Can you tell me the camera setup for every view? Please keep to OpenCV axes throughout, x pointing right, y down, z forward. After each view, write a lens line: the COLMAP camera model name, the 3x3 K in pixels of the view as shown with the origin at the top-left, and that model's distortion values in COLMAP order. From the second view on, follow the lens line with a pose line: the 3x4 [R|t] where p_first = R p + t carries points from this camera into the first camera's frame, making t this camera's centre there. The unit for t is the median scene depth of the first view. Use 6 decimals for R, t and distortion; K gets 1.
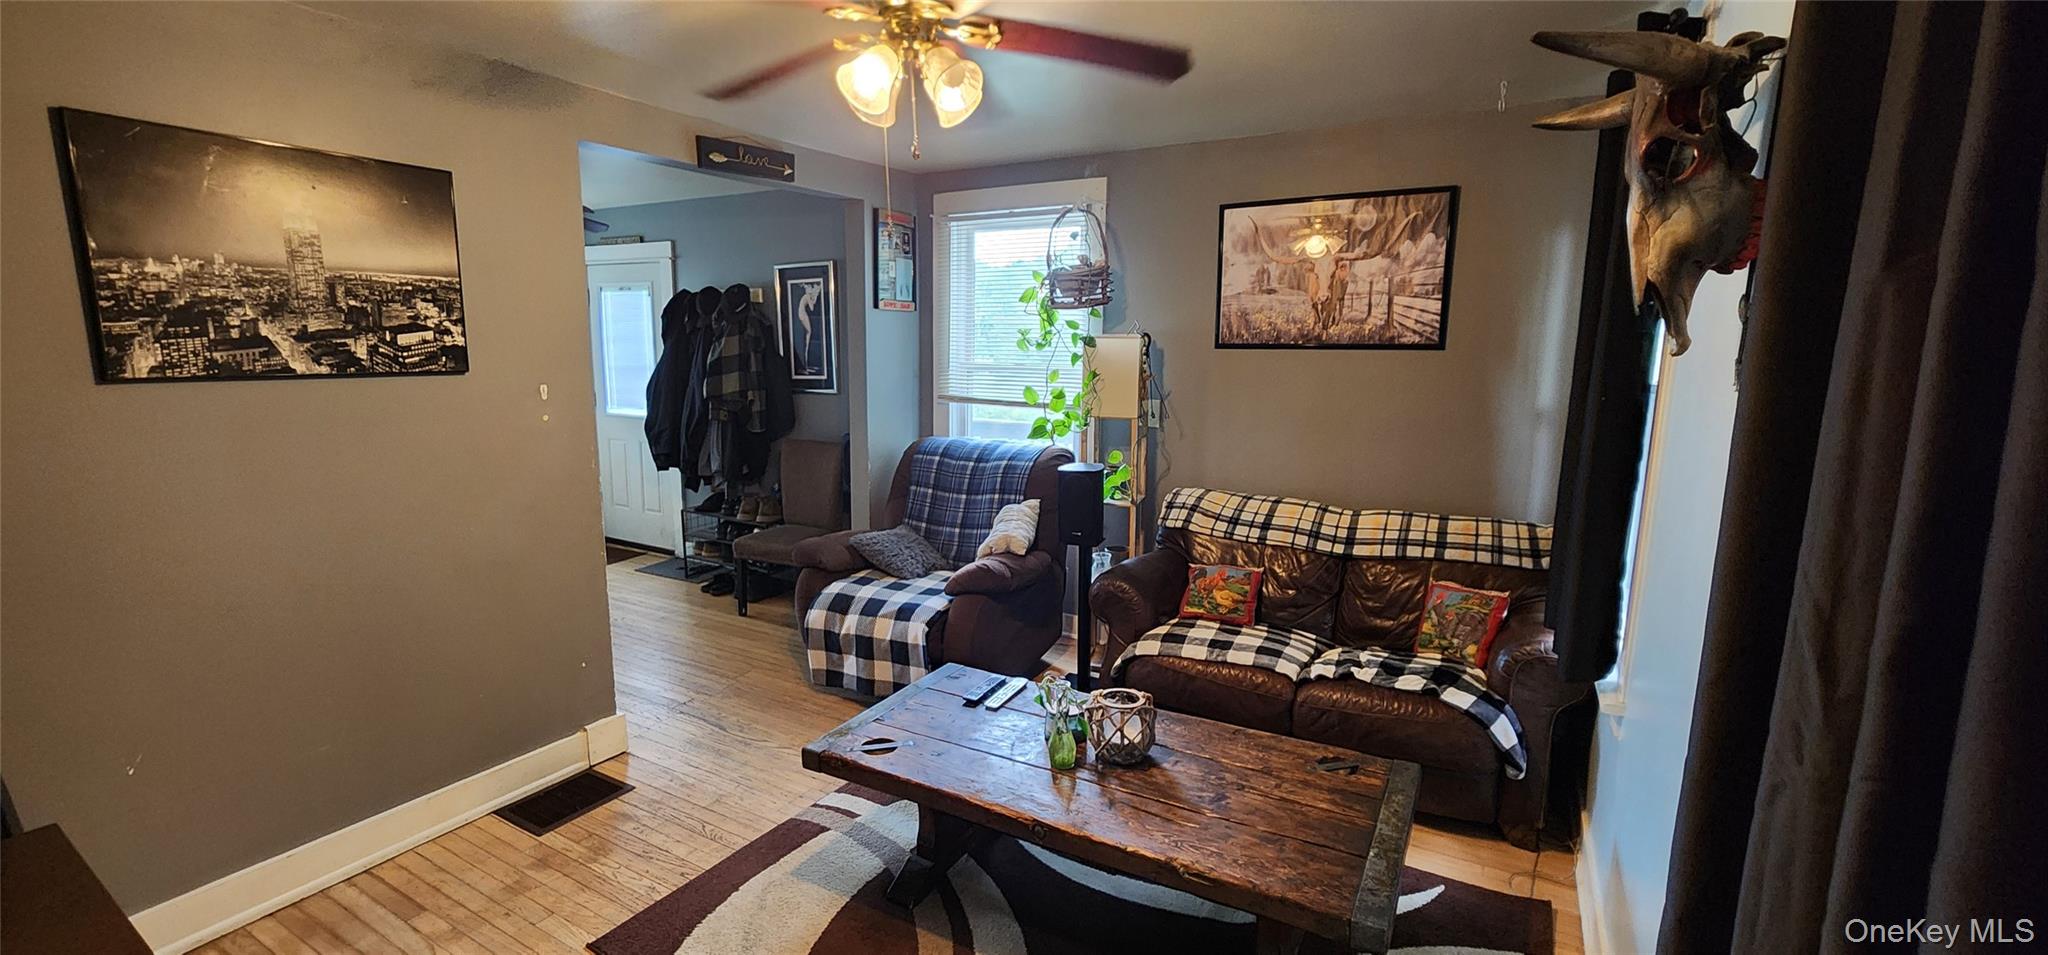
lens RADIAL K [[844.8, 0, 994.6], [0, 844.8, 467.0], [0, 0, 1]] dist [-0.002590, 0.001365]
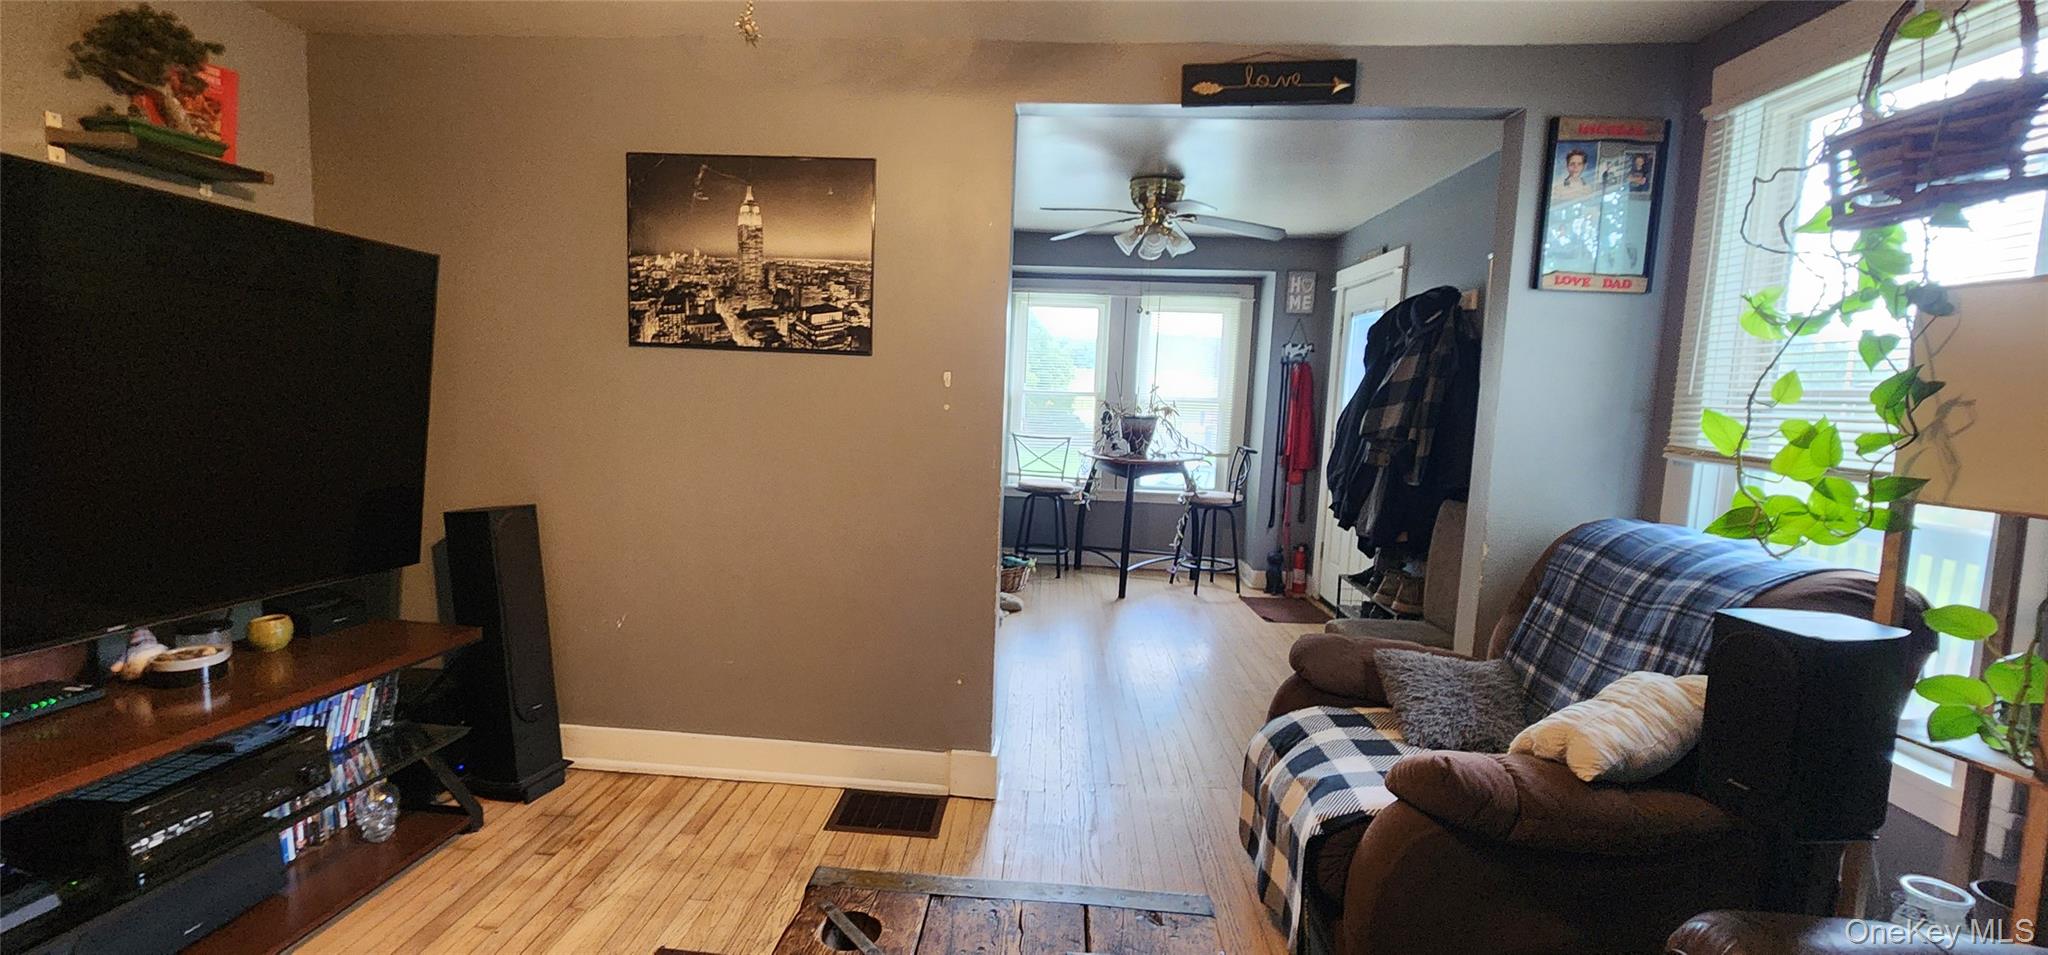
lens RADIAL K [[844.8, 0, 1005.0], [0, 844.8, 474.6], [0, 0, 1]] dist [-0.002590, 0.001365]
pose [[0.458041, 0.100727, -0.883206, 0.392950], [-0.167229, 0.985584, 0.025676, -0.022065], [0.873060, 0.135937, 0.468282, 0.729814]]
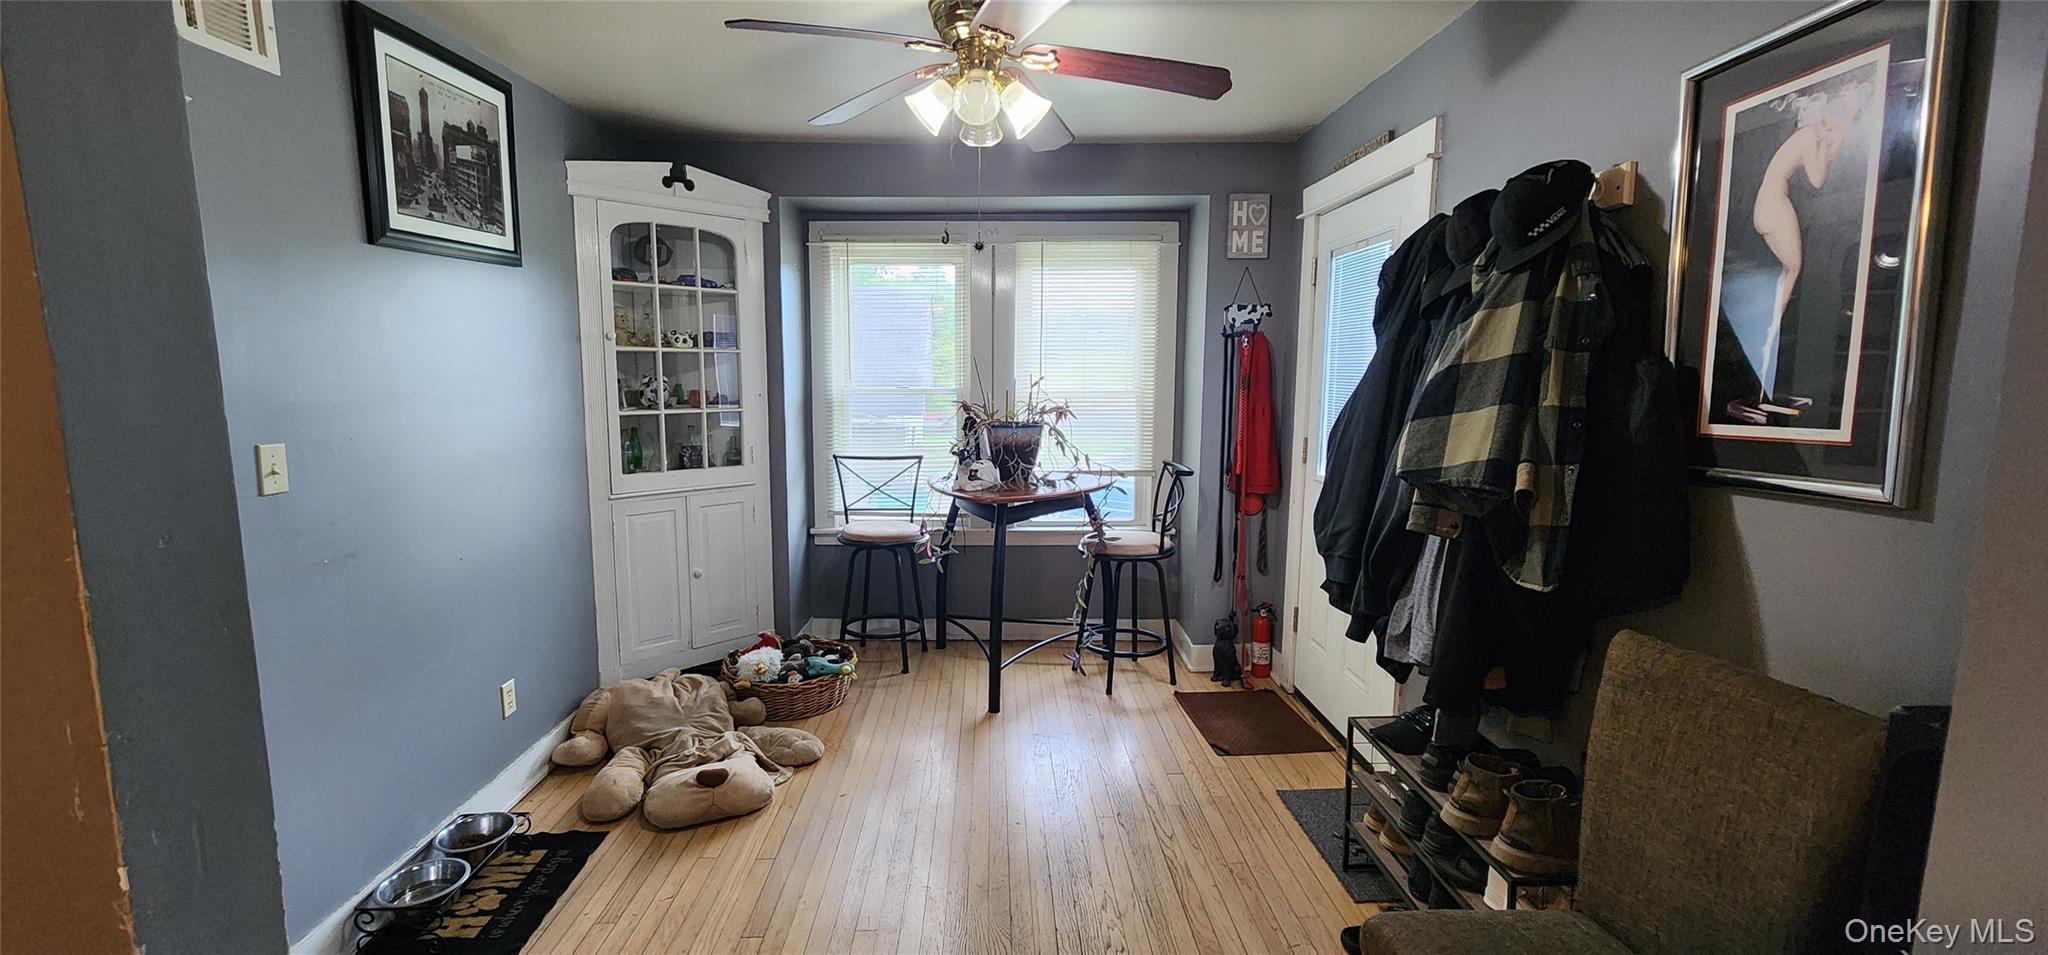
lens RADIAL K [[844.8, 0, 1023.8], [0, 844.8, 482.3], [0, 0, 1]] dist [-0.002590, 0.001365]
pose [[0.540708, 0.103383, -0.834834, -0.241315], [-0.125112, 0.991265, 0.041722, -0.147230], [0.831855, 0.081888, 0.548919, 1.327989]]
